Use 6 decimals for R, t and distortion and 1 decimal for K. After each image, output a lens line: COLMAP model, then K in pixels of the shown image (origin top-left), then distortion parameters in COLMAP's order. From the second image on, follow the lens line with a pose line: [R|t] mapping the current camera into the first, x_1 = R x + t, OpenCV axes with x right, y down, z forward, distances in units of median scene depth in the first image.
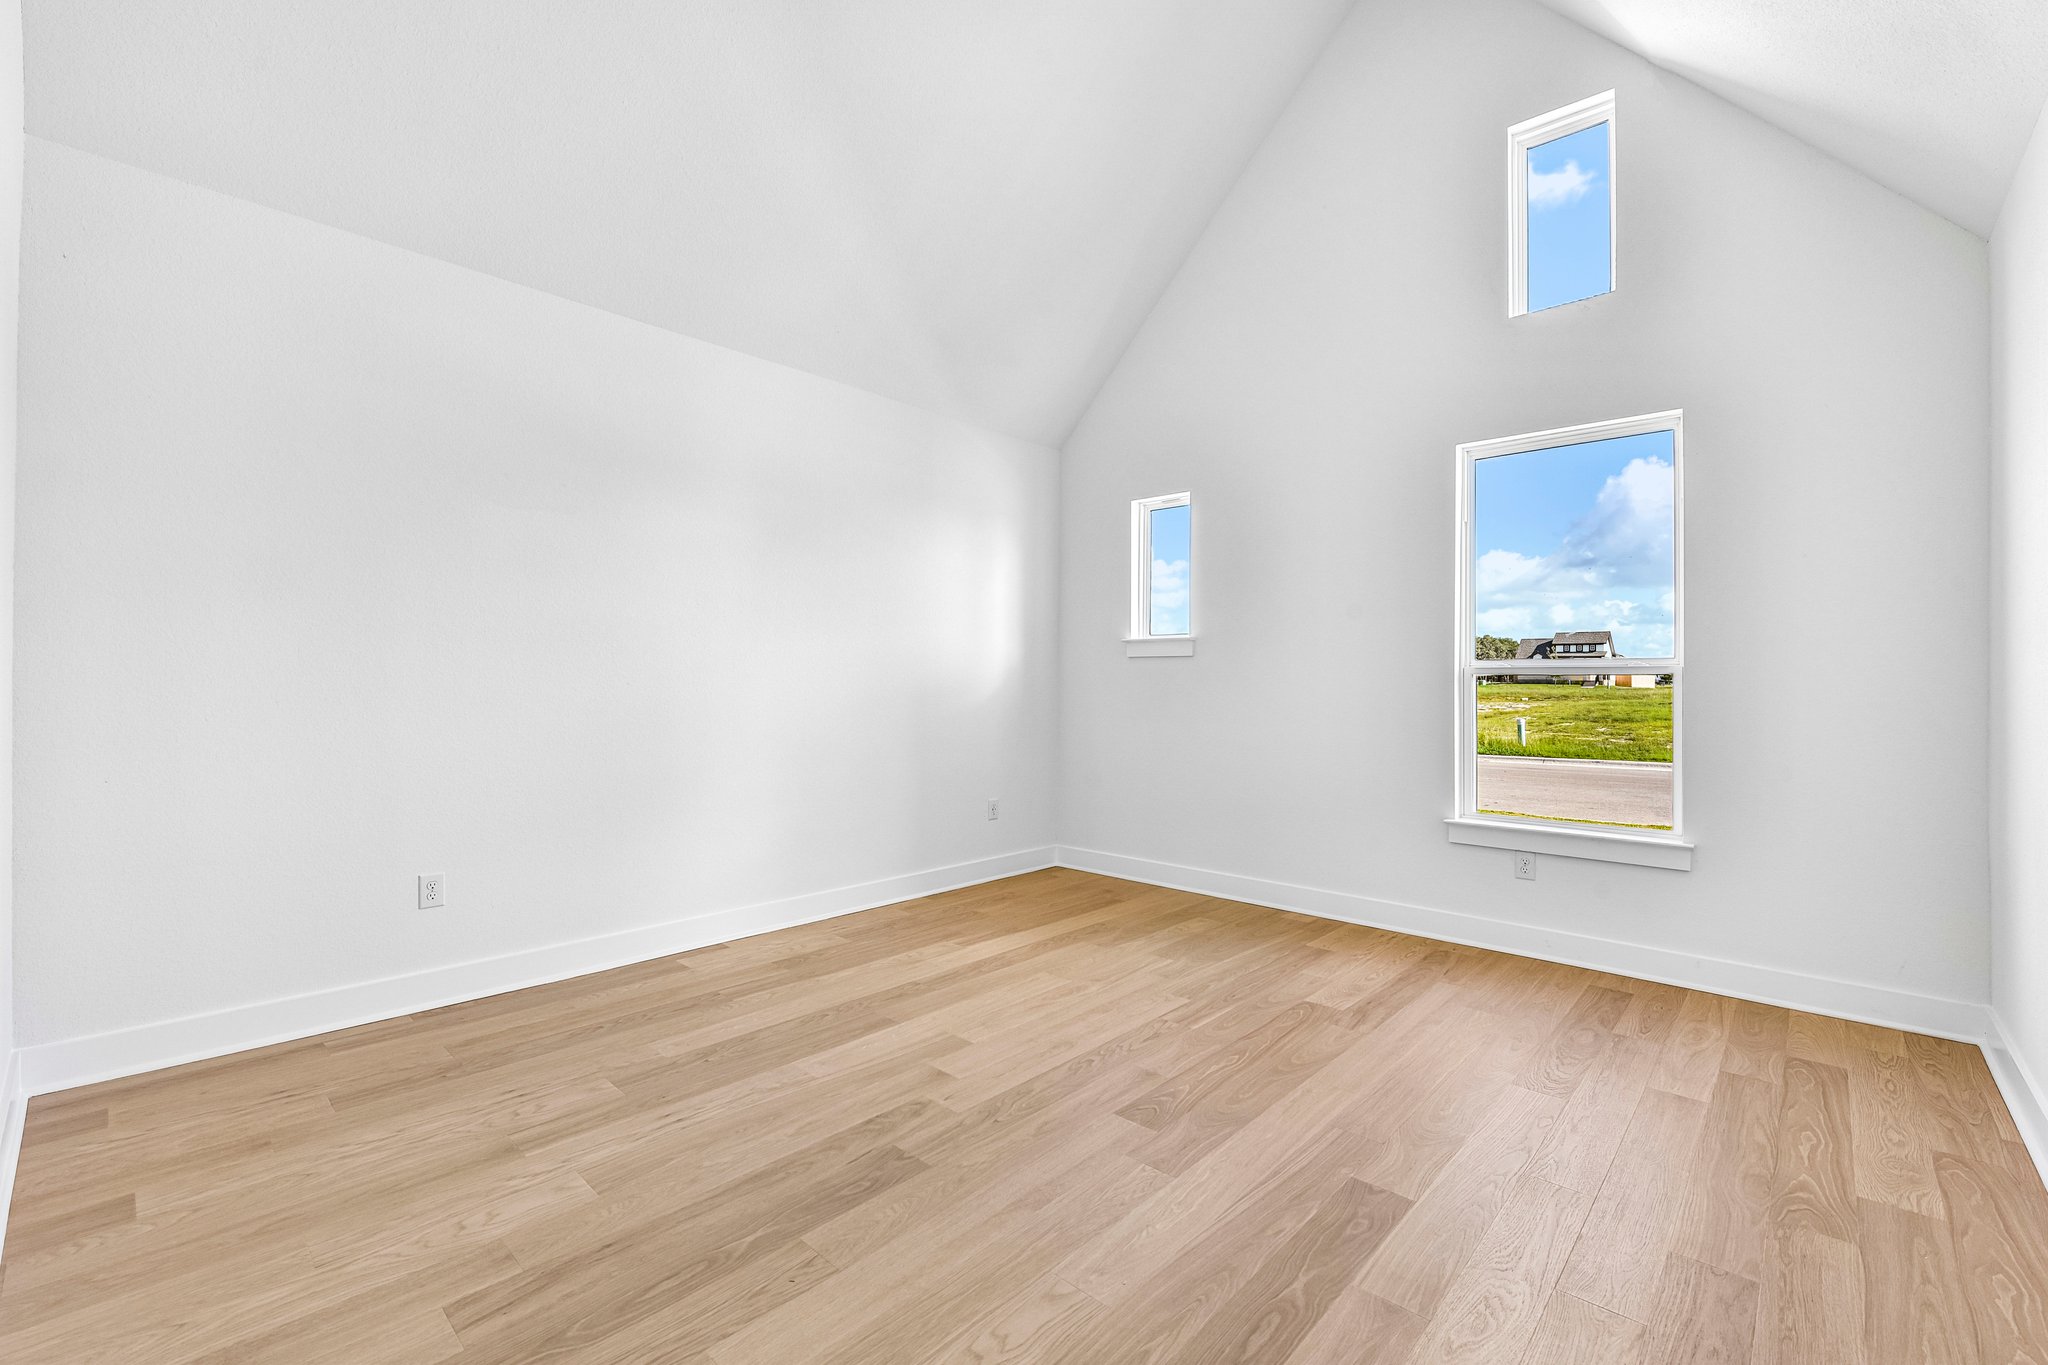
lens RADIAL K [[851.5, 0, 1024.7], [0, 851.5, 694.5], [0, 0, 1]] dist [-0.011372, -0.004585]
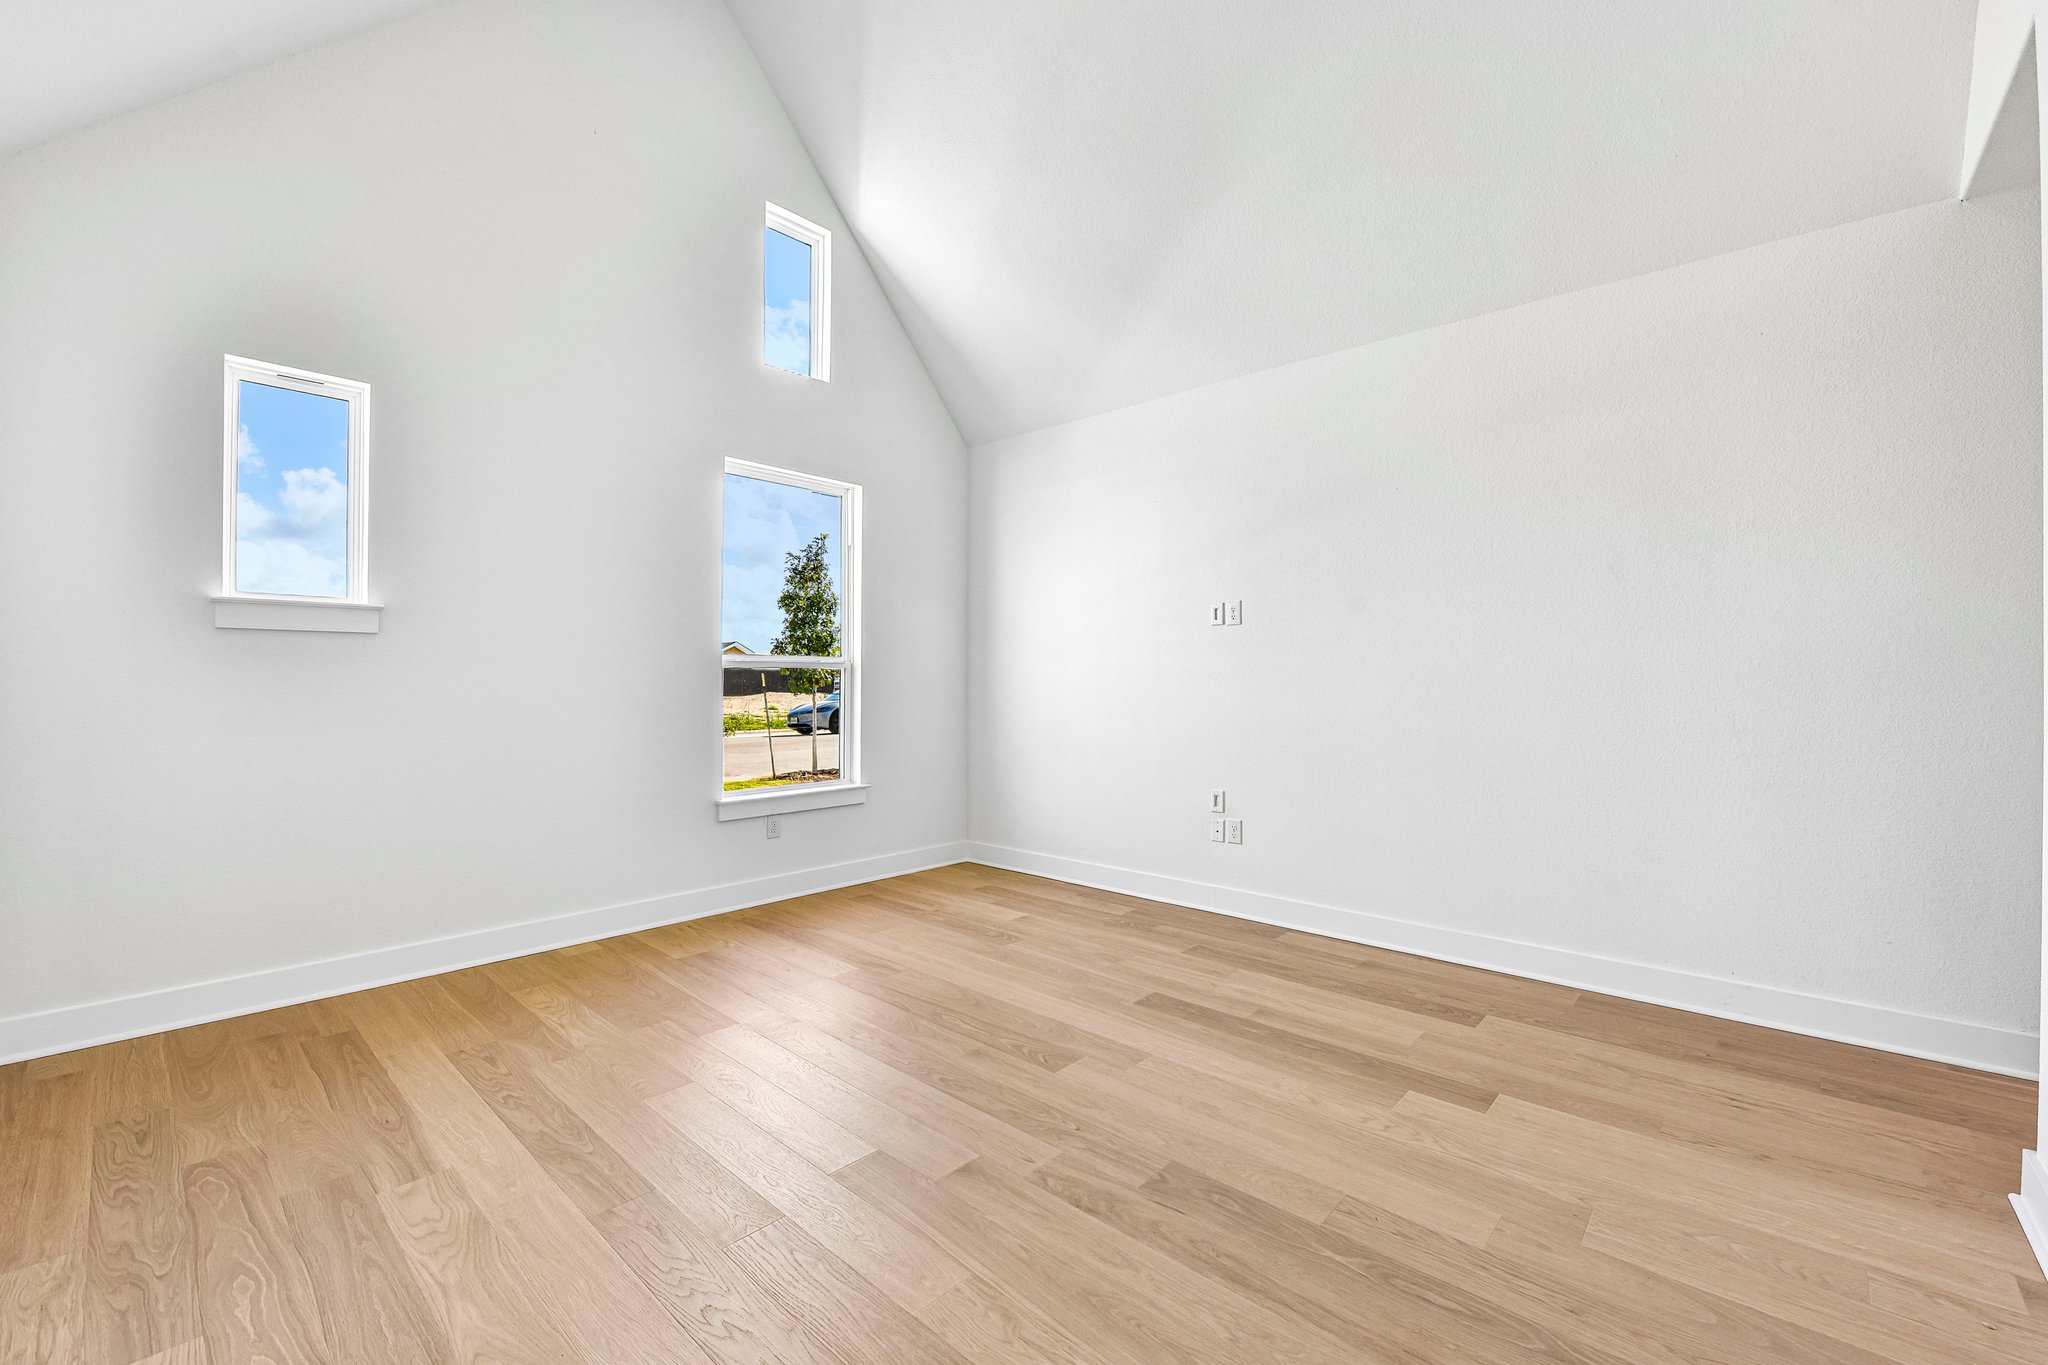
lens RADIAL K [[838.0, 0, 1042.2], [0, 838.0, 686.9], [0, 0, 1]] dist [-0.019034, -0.000395]
pose [[-0.005193, -0.019033, 0.999805, -0.908279], [0.011117, 0.999756, 0.019090, -0.019329], [-0.999925, 0.011214, -0.004980, 0.968867]]
